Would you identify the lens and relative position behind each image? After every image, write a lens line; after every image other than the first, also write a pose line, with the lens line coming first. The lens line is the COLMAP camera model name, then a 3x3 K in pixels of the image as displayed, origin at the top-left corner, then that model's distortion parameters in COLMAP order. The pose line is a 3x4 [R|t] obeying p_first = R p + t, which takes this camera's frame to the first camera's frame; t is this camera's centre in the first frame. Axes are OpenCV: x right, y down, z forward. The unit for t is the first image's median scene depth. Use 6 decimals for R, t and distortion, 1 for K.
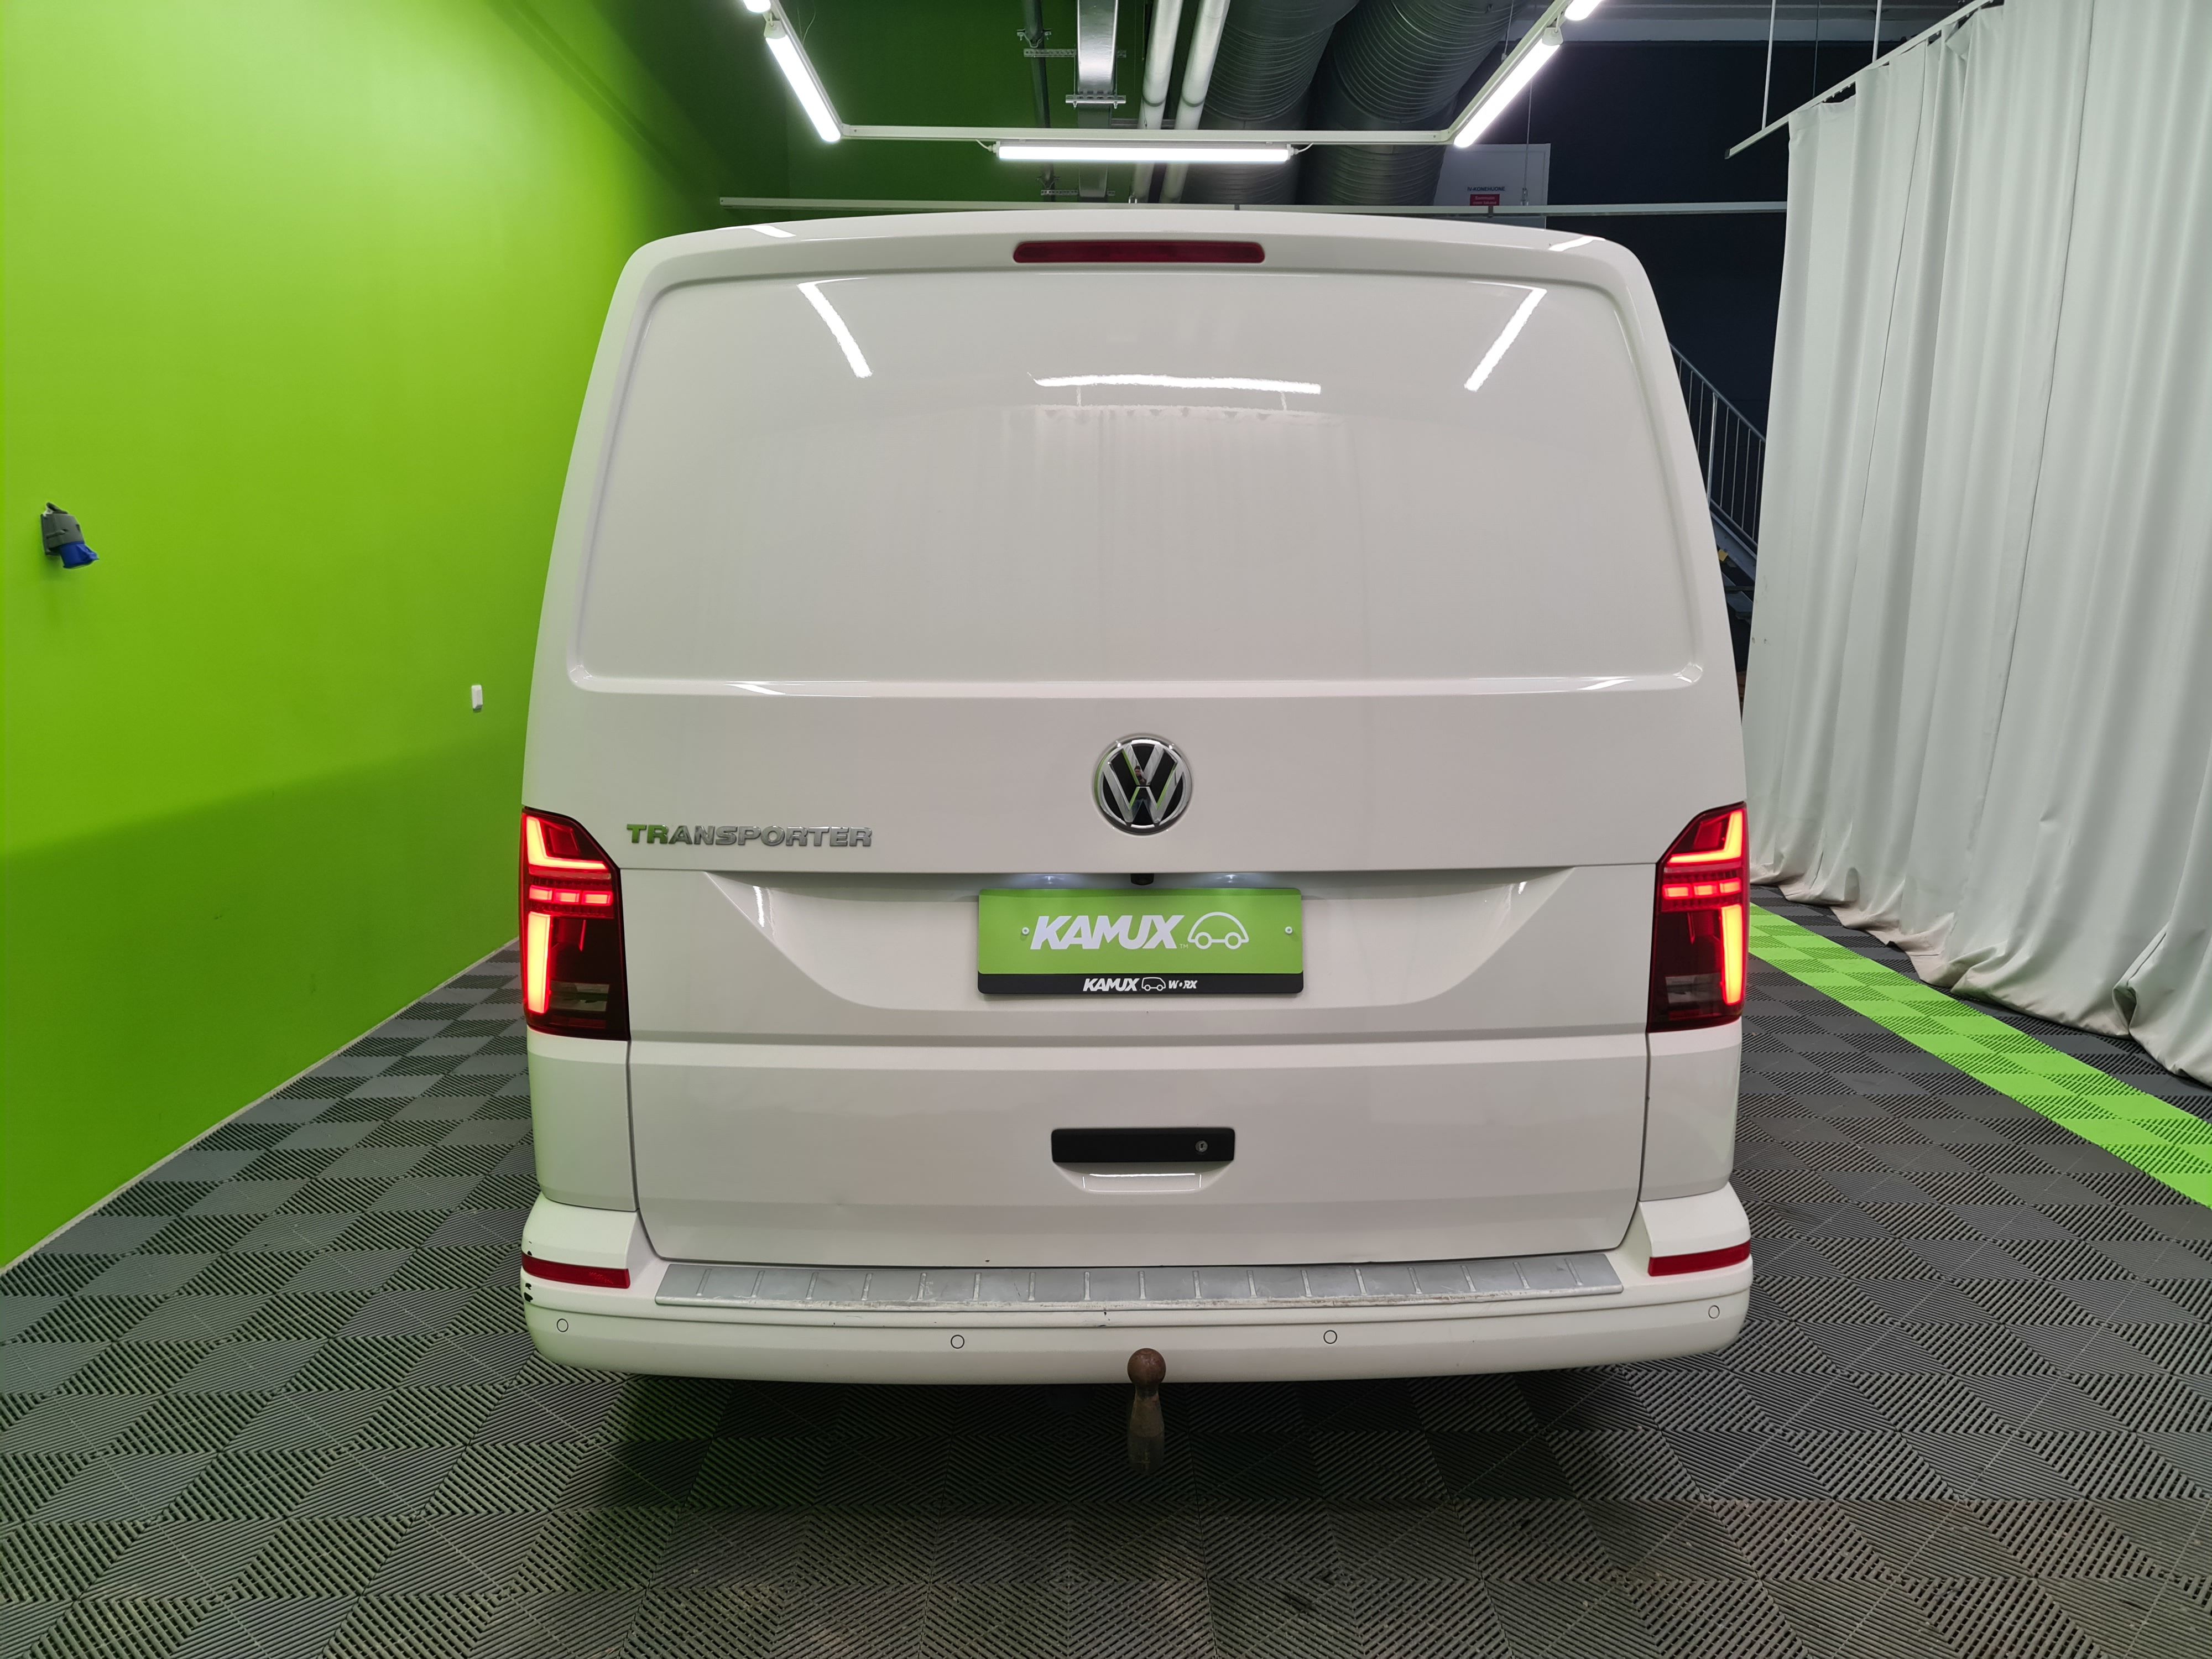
lens RADIAL K [[1634.6, 0, 1098.3], [0, 1634.6, 812.2], [0, 0, 1]] dist [0.063063, -0.055836]
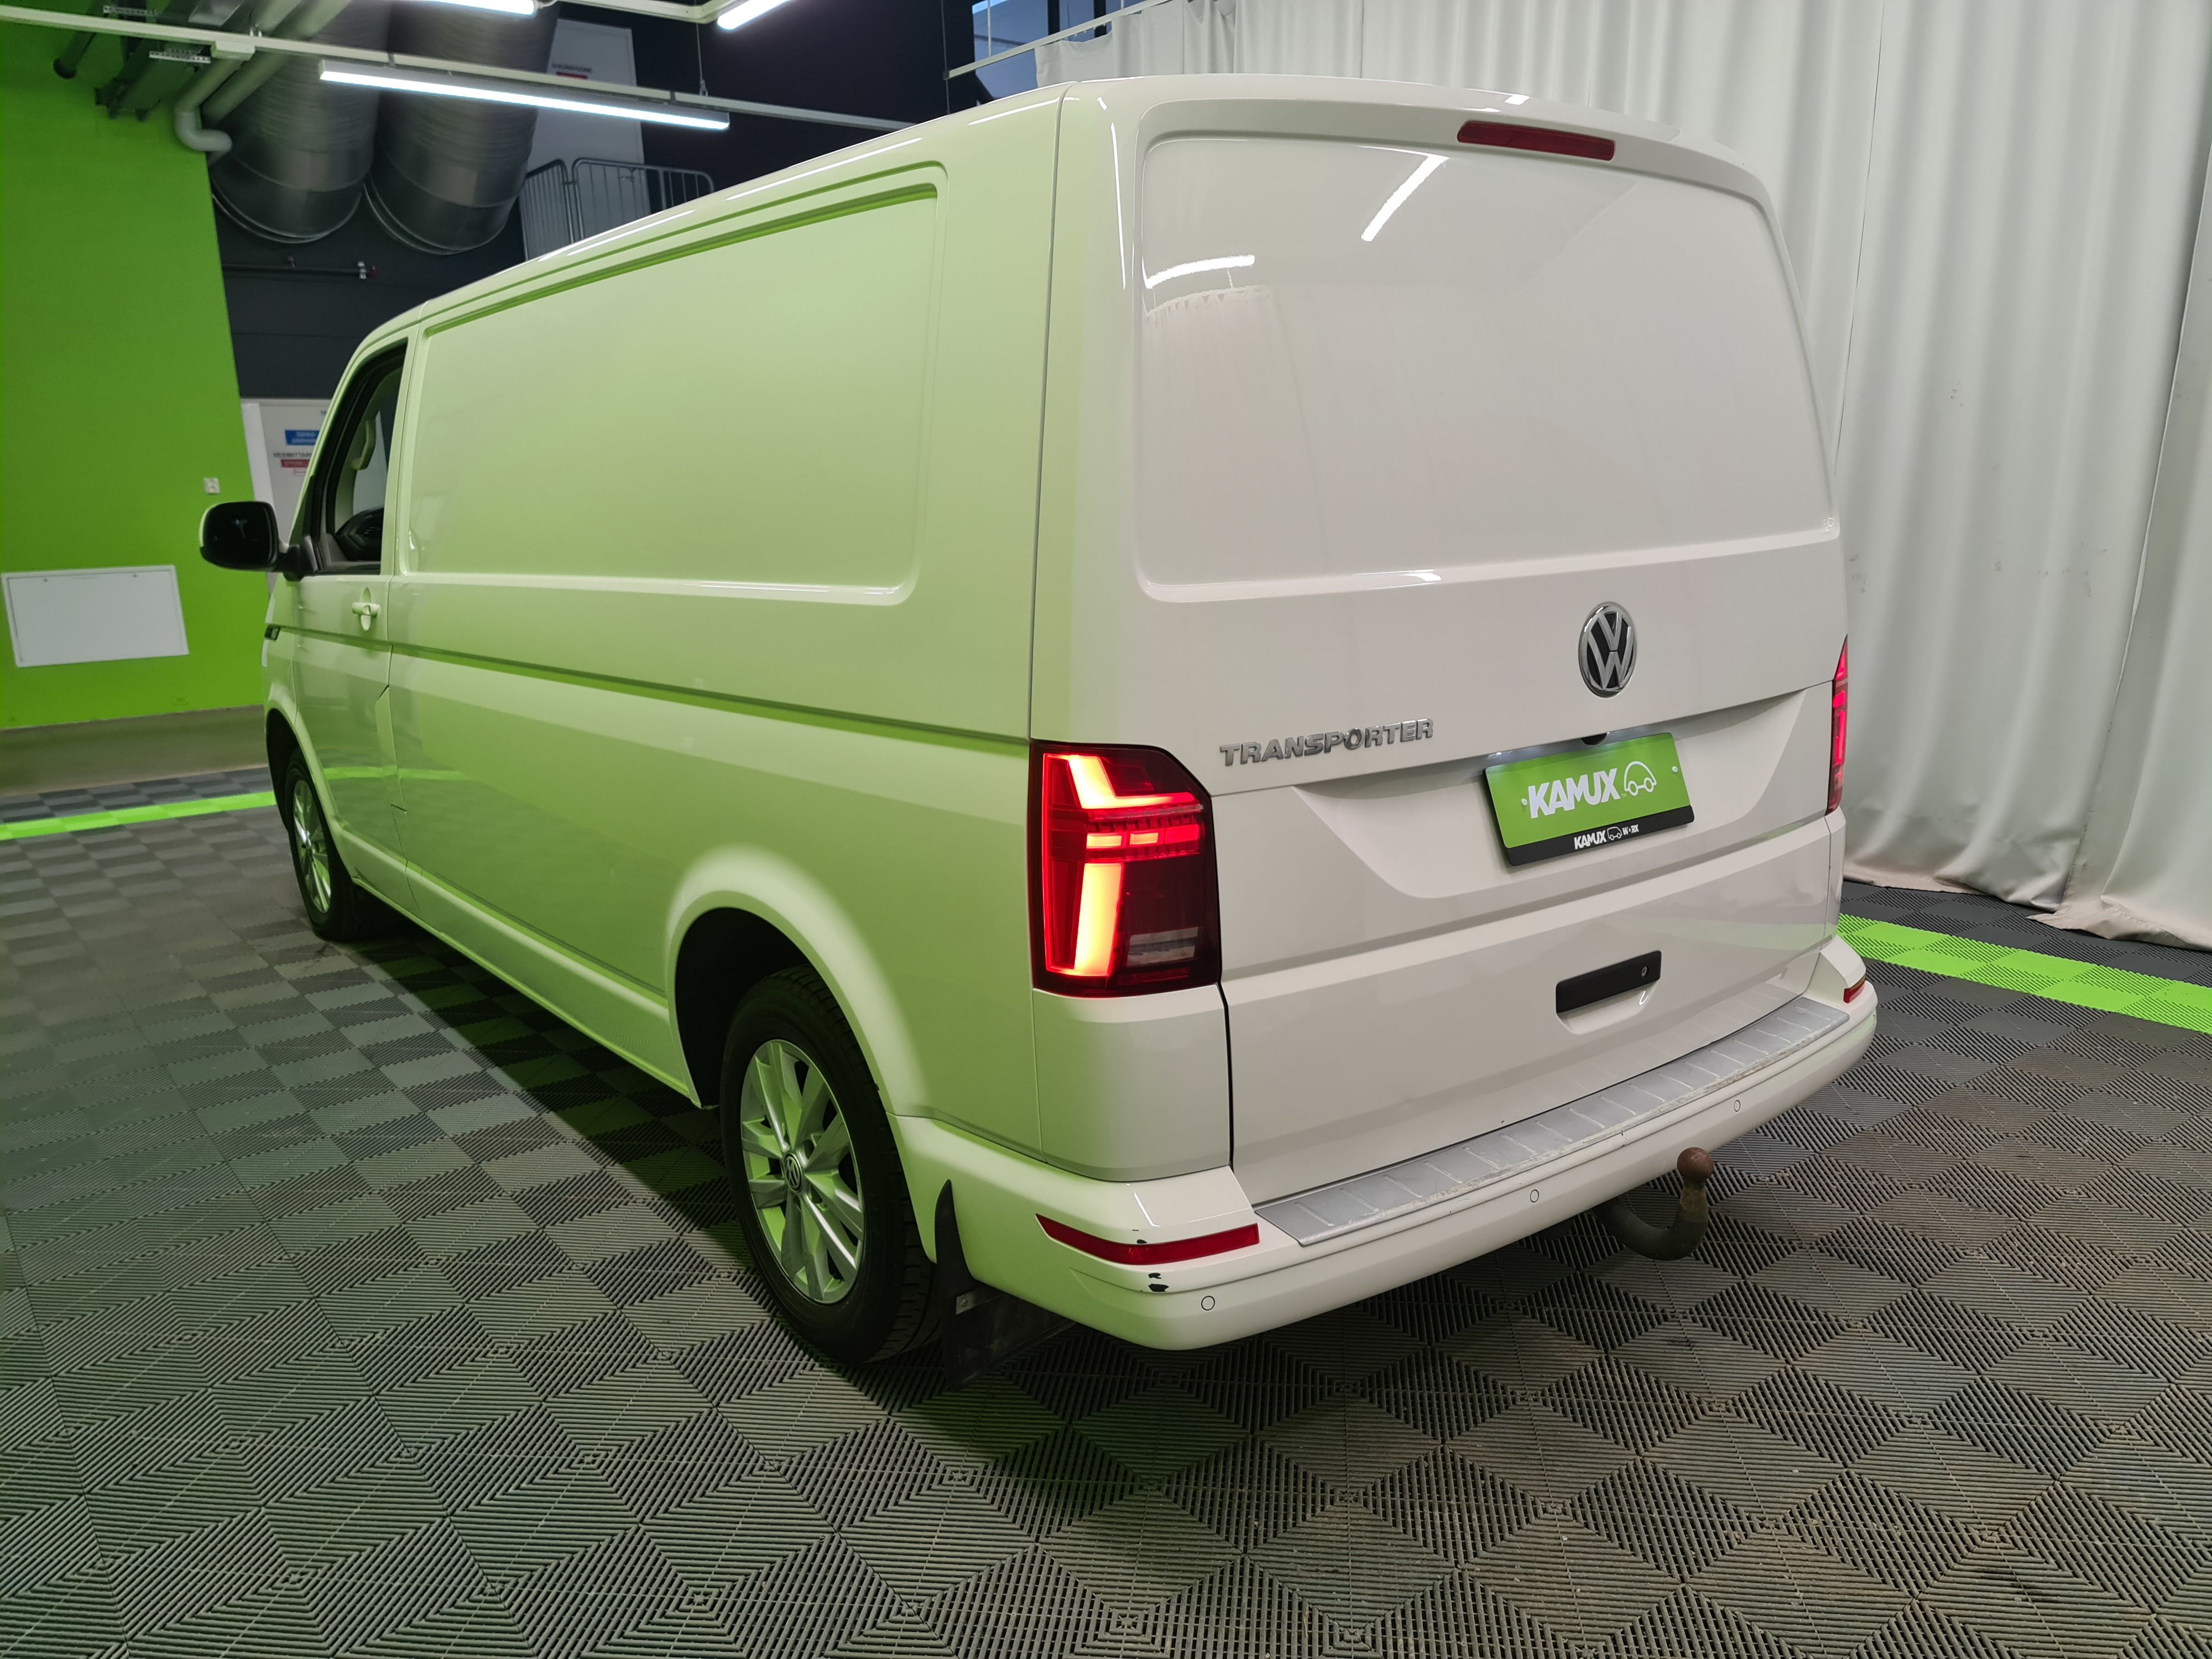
lens RADIAL K [[1634.6, 0, 1100.6], [0, 1634.6, 837.0], [0, 0, 1]] dist [0.063063, -0.055836]
pose [[0.806994, -0.151127, 0.570896, -0.862339], [0.114363, 0.988394, 0.099987, -0.040647], [-0.579381, -0.015400, 0.814912, 0.304185]]
